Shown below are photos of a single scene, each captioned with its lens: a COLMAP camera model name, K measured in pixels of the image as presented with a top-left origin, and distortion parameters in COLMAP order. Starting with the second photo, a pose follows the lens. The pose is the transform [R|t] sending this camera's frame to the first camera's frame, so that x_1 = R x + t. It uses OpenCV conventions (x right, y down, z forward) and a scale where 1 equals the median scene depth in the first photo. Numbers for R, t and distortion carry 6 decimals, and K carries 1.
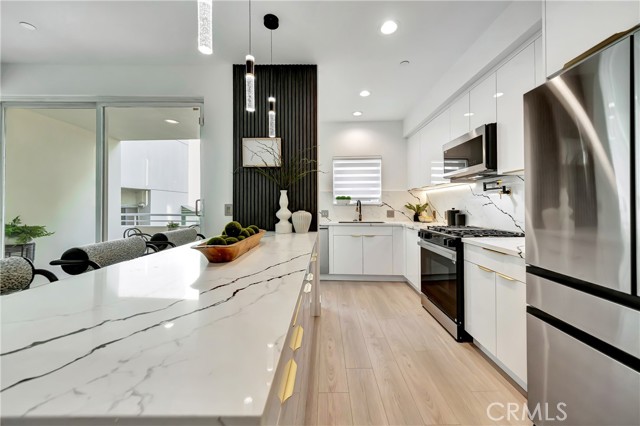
lens RADIAL K [[239.2, 0, 329.6], [0, 239.2, 203.8], [0, 0, 1]] dist [-0.000721, -0.000041]
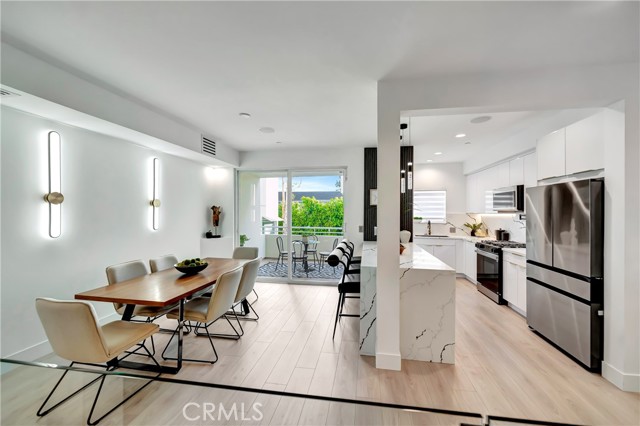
lens RADIAL K [[247.8, 0, 329.5], [0, 247.8, 212.3], [0, 0, 1]] dist [0.000659, -0.000046]
pose [[0.986567, 0.005840, -0.163253, -0.349678], [-0.004840, 0.999967, 0.006522, -0.108569], [0.163286, -0.005644, 0.986563, -0.862032]]
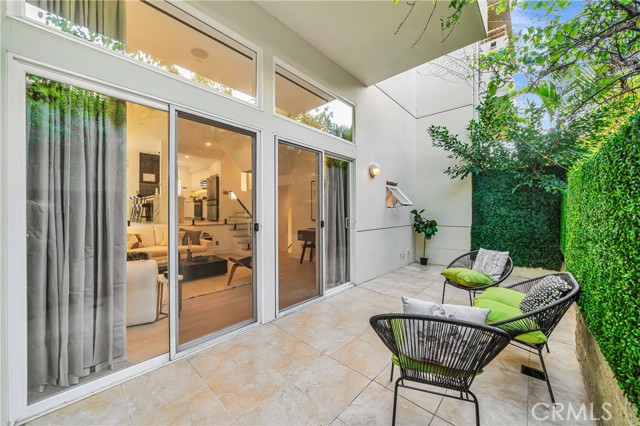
lens RADIAL K [[242.2, 0, 320.4], [0, 242.2, 208.8], [0, 0, 1]] dist [0.000737, 0.000080]
pose [[0.681831, 0.017321, 0.731305, -1.198126], [-0.007663, 0.999834, -0.016537, 0.313465], [-0.731470, 0.005671, 0.681850, -3.484319]]
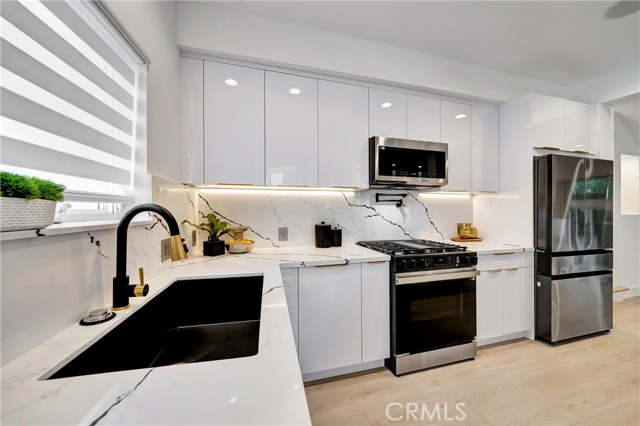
lens RADIAL K [[230.5, 0, 321.5], [0, 230.5, 209.5], [0, 0, 1]] dist [0.000373, 0.000037]
pose [[-0.236352, 0.001161, 0.971667, -0.180261], [-0.005910, 0.999979, -0.002633, -0.021185], [-0.971650, -0.006365, -0.236340, 1.423121]]
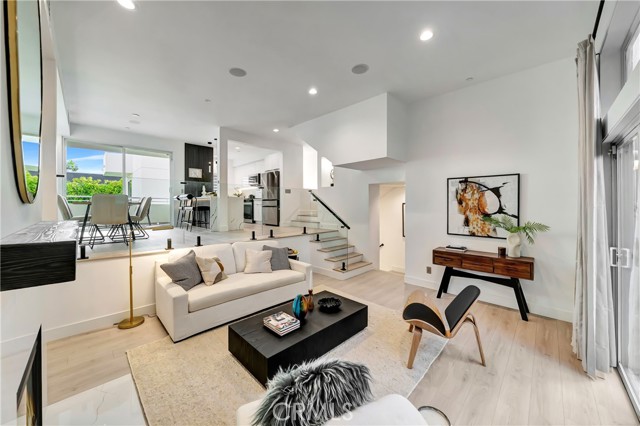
lens RADIAL K [[242.2, 0, 320.4], [0, 242.2, 208.8], [0, 0, 1]] dist [0.000737, 0.000080]
pose [[0.716539, -0.002663, 0.697542, -1.296560], [-0.008211, 0.999891, 0.012252, 0.198141], [-0.697499, -0.014506, 0.716439, -2.371661]]
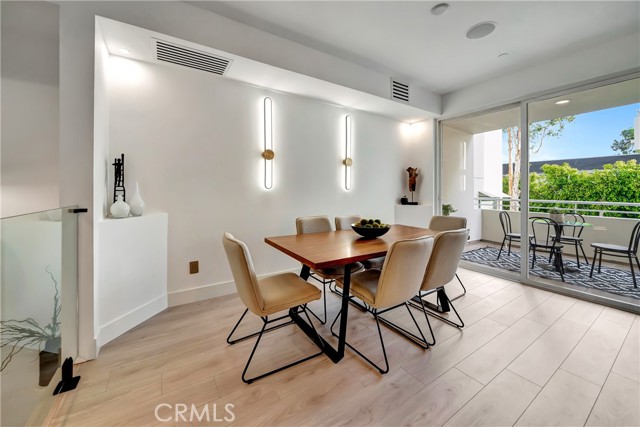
lens RADIAL K [[245.5, 0, 318.2], [0, 245.5, 191.3], [0, 0, 1]] dist [-0.001984, -0.000154]
pose [[0.529834, 0.005641, -0.848082, -0.495571], [-0.000640, 0.999980, 0.006252, 0.007761], [0.848101, -0.002769, 0.529827, -0.481543]]
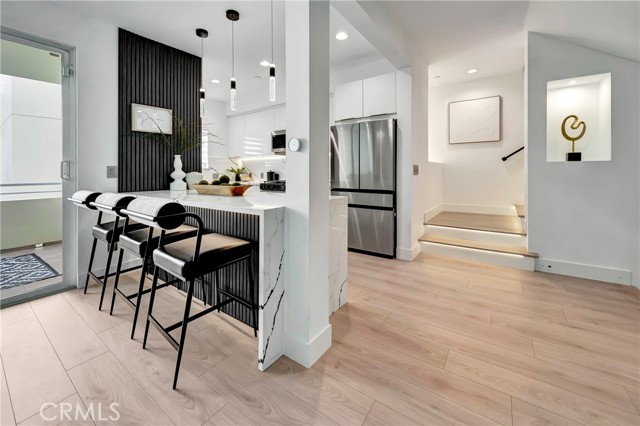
lens RADIAL K [[250.6, 0, 328.2], [0, 250.6, 166.0], [0, 0, 1]] dist [-0.000966, -0.000091]
pose [[0.573837, 0.010542, 0.818902, -0.745008], [0.007590, 0.999806, -0.018190, 0.026123], [-0.818935, 0.016653, 0.573645, -0.312123]]
